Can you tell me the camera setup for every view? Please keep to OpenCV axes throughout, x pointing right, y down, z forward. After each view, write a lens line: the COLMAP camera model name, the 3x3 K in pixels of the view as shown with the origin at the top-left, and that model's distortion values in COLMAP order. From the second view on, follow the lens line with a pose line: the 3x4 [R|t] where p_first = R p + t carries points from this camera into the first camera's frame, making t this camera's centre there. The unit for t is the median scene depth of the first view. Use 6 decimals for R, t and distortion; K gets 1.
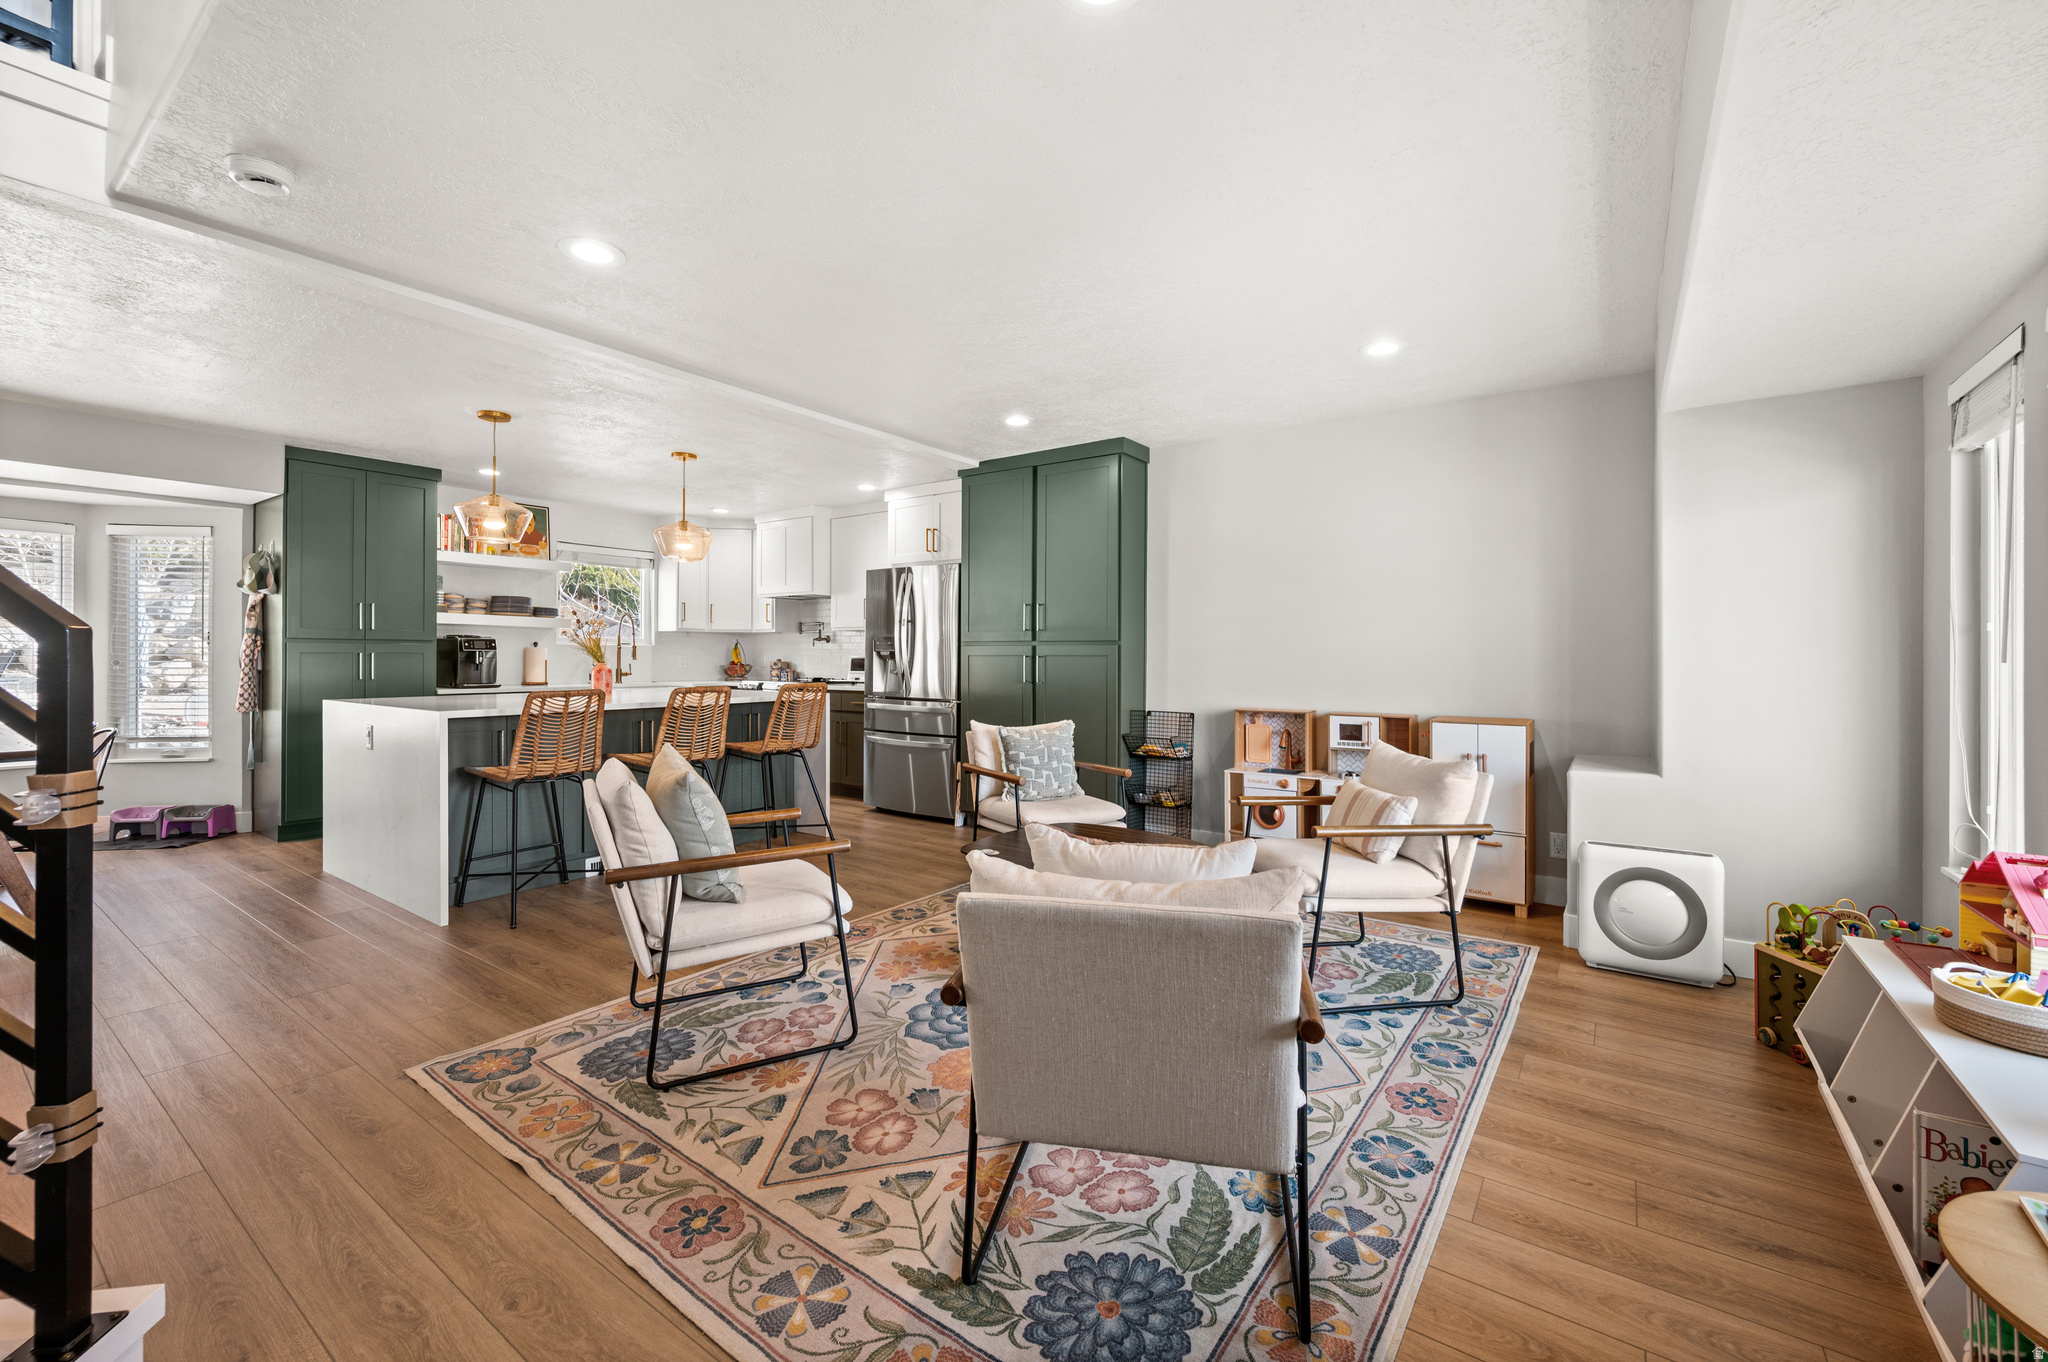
lens RADIAL K [[823.5, 0, 1036.9], [0, 823.5, 651.8], [0, 0, 1]] dist [-0.002834, 0.000021]
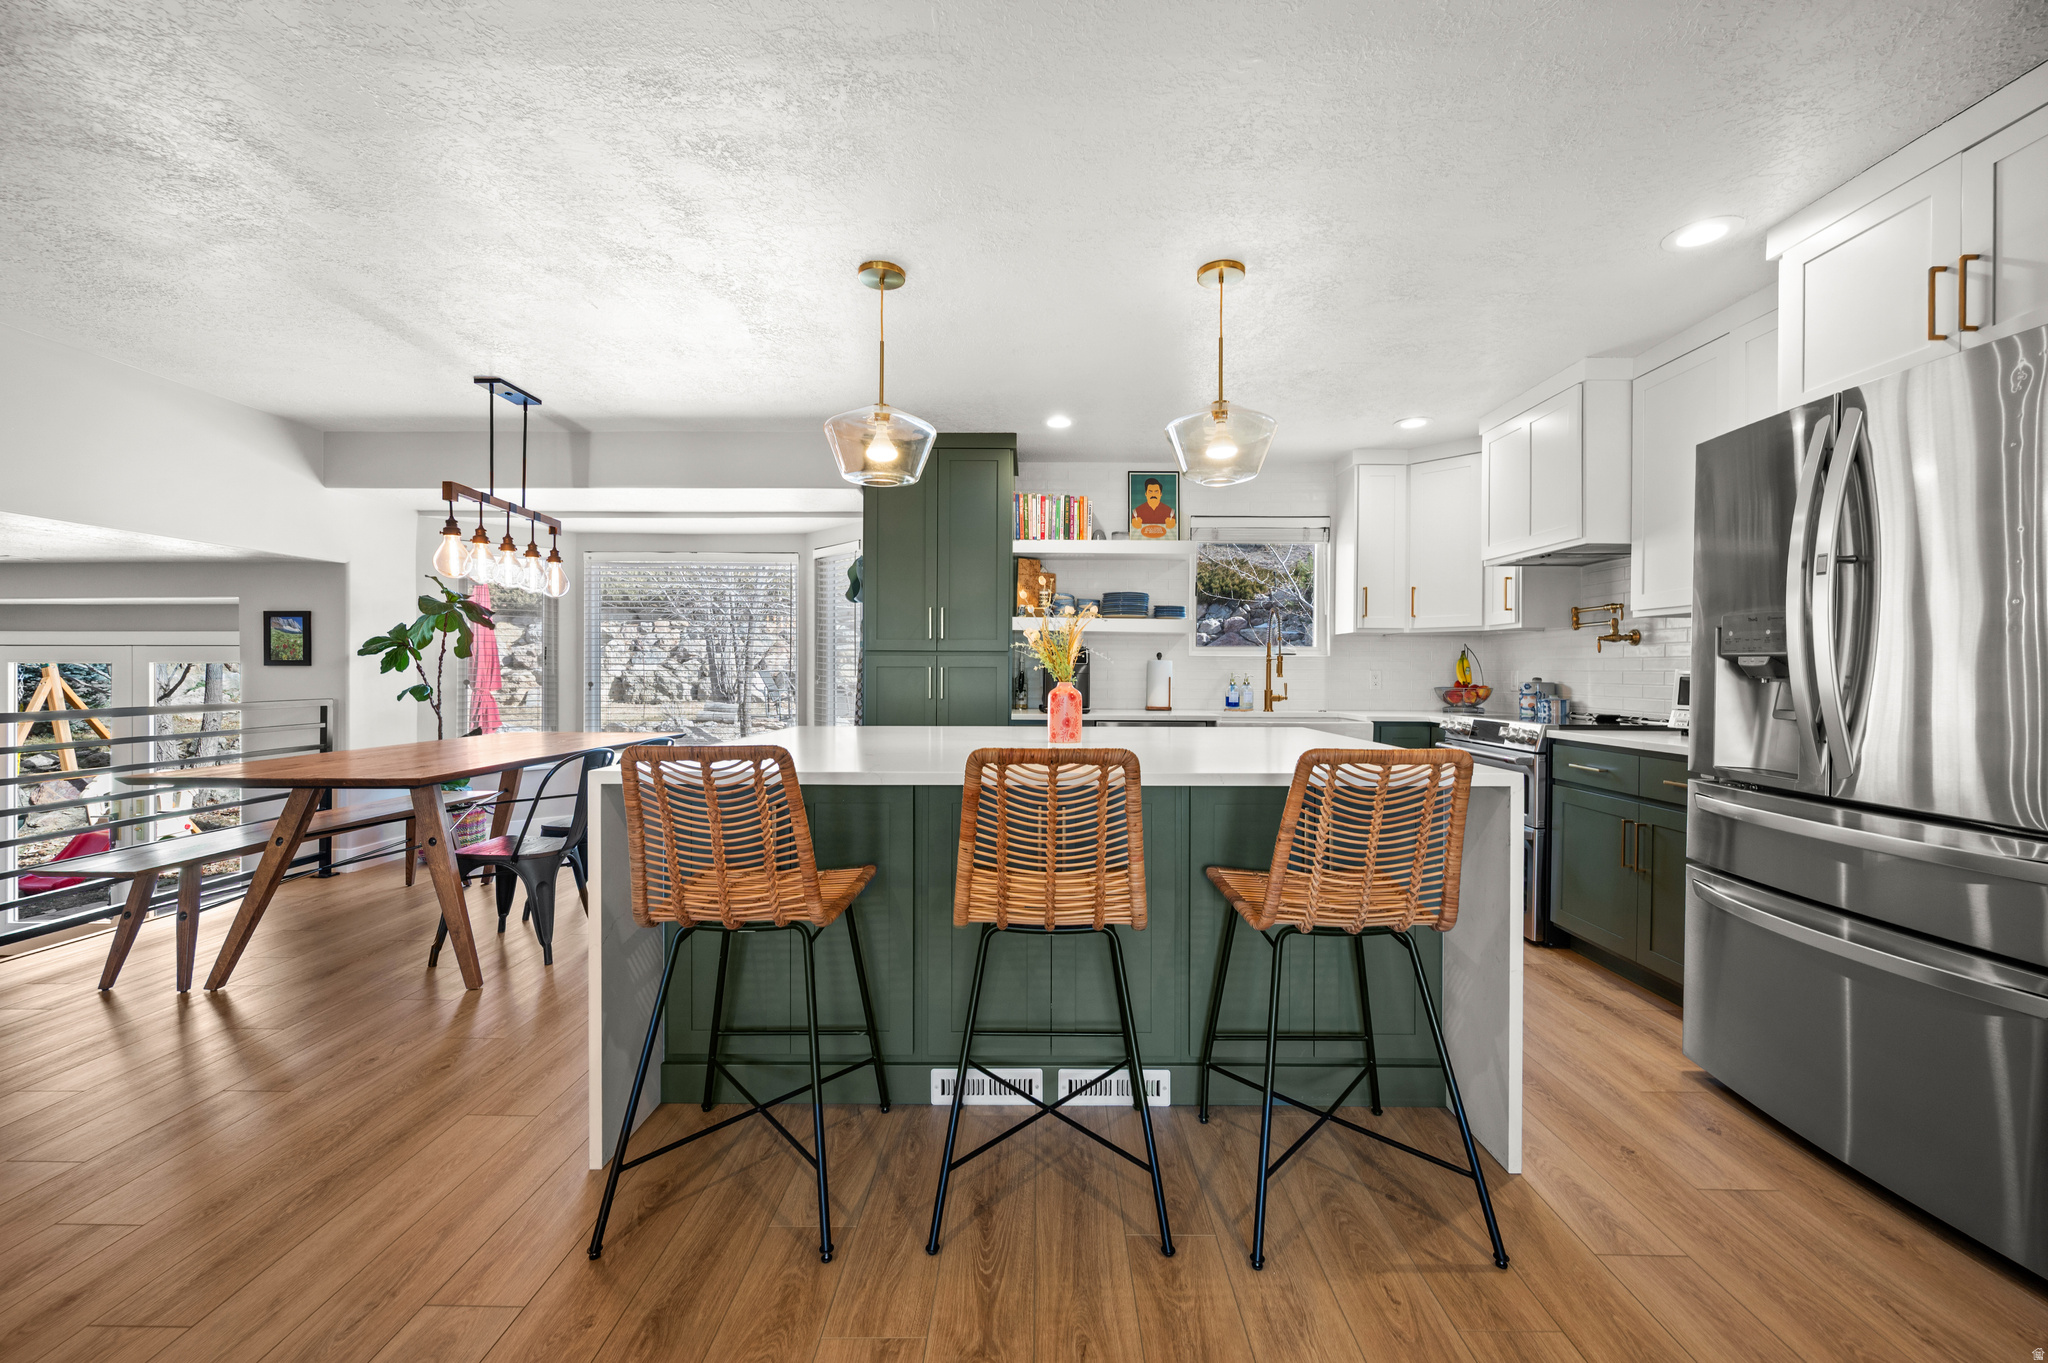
lens RADIAL K [[814.5, 0, 1032.1], [0, 814.5, 672.1], [0, 0, 1]] dist [-0.000483, 0.000049]
pose [[0.564963, 0.000085, -0.825116, -0.083737], [0.002491, 0.999995, 0.001808, 0.005269], [0.825113, -0.003077, 0.564960, 0.634688]]
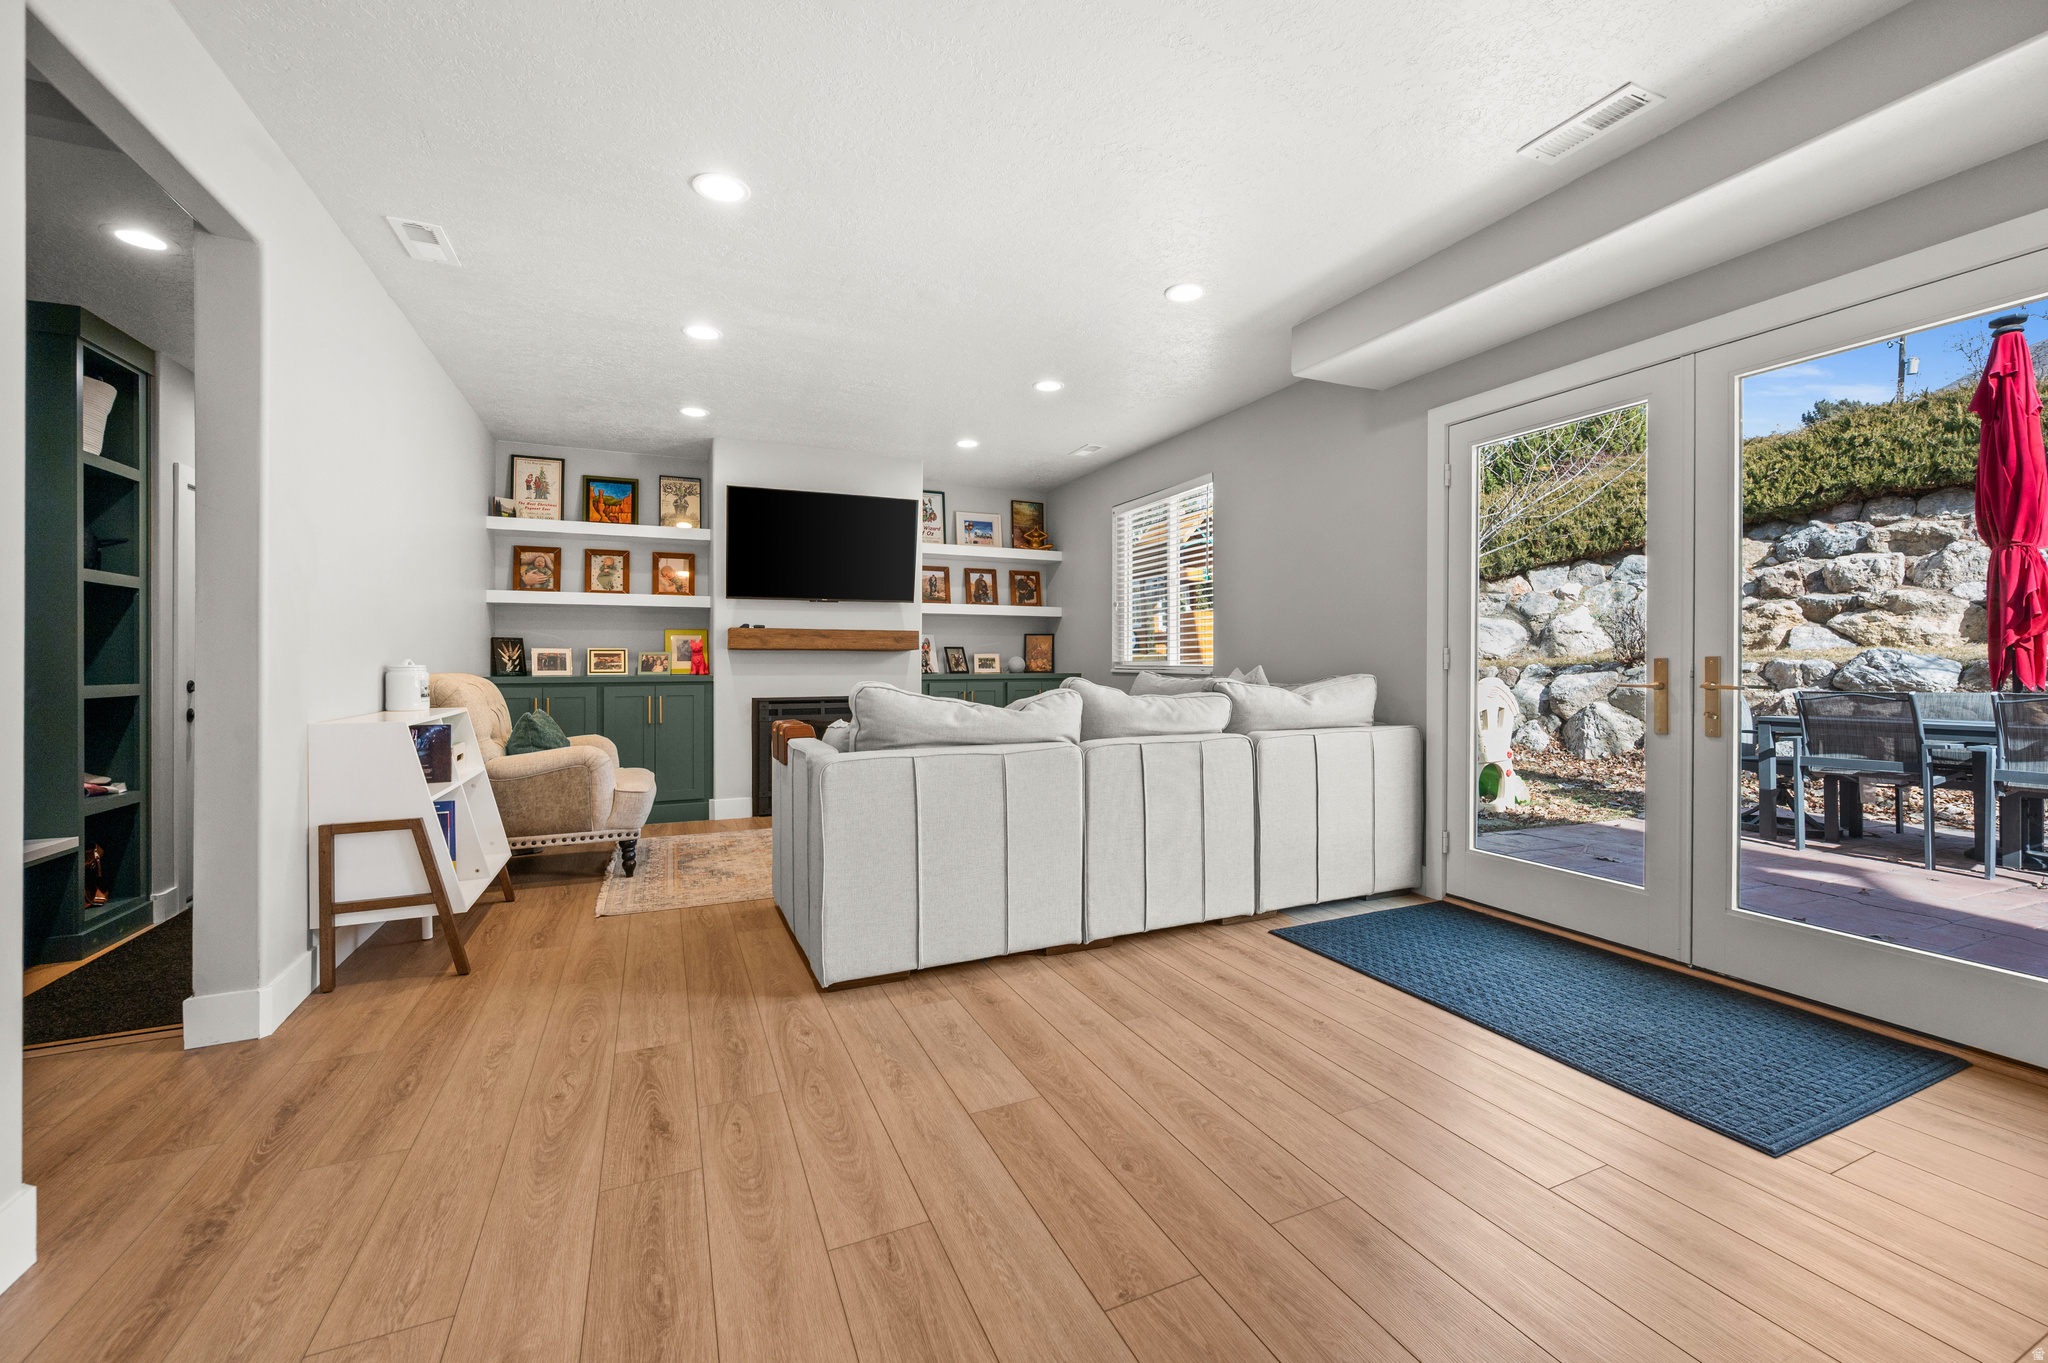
lens RADIAL K [[814.5, 0, 1032.1], [0, 814.5, 672.1], [0, 0, 1]] dist [-0.000483, 0.000049]
pose [[-0.505808, 0.006598, -0.862621, -0.906633], [0.002544, 0.999978, 0.006157, 0.175490], [0.862642, 0.000920, -0.505814, 0.163374]]
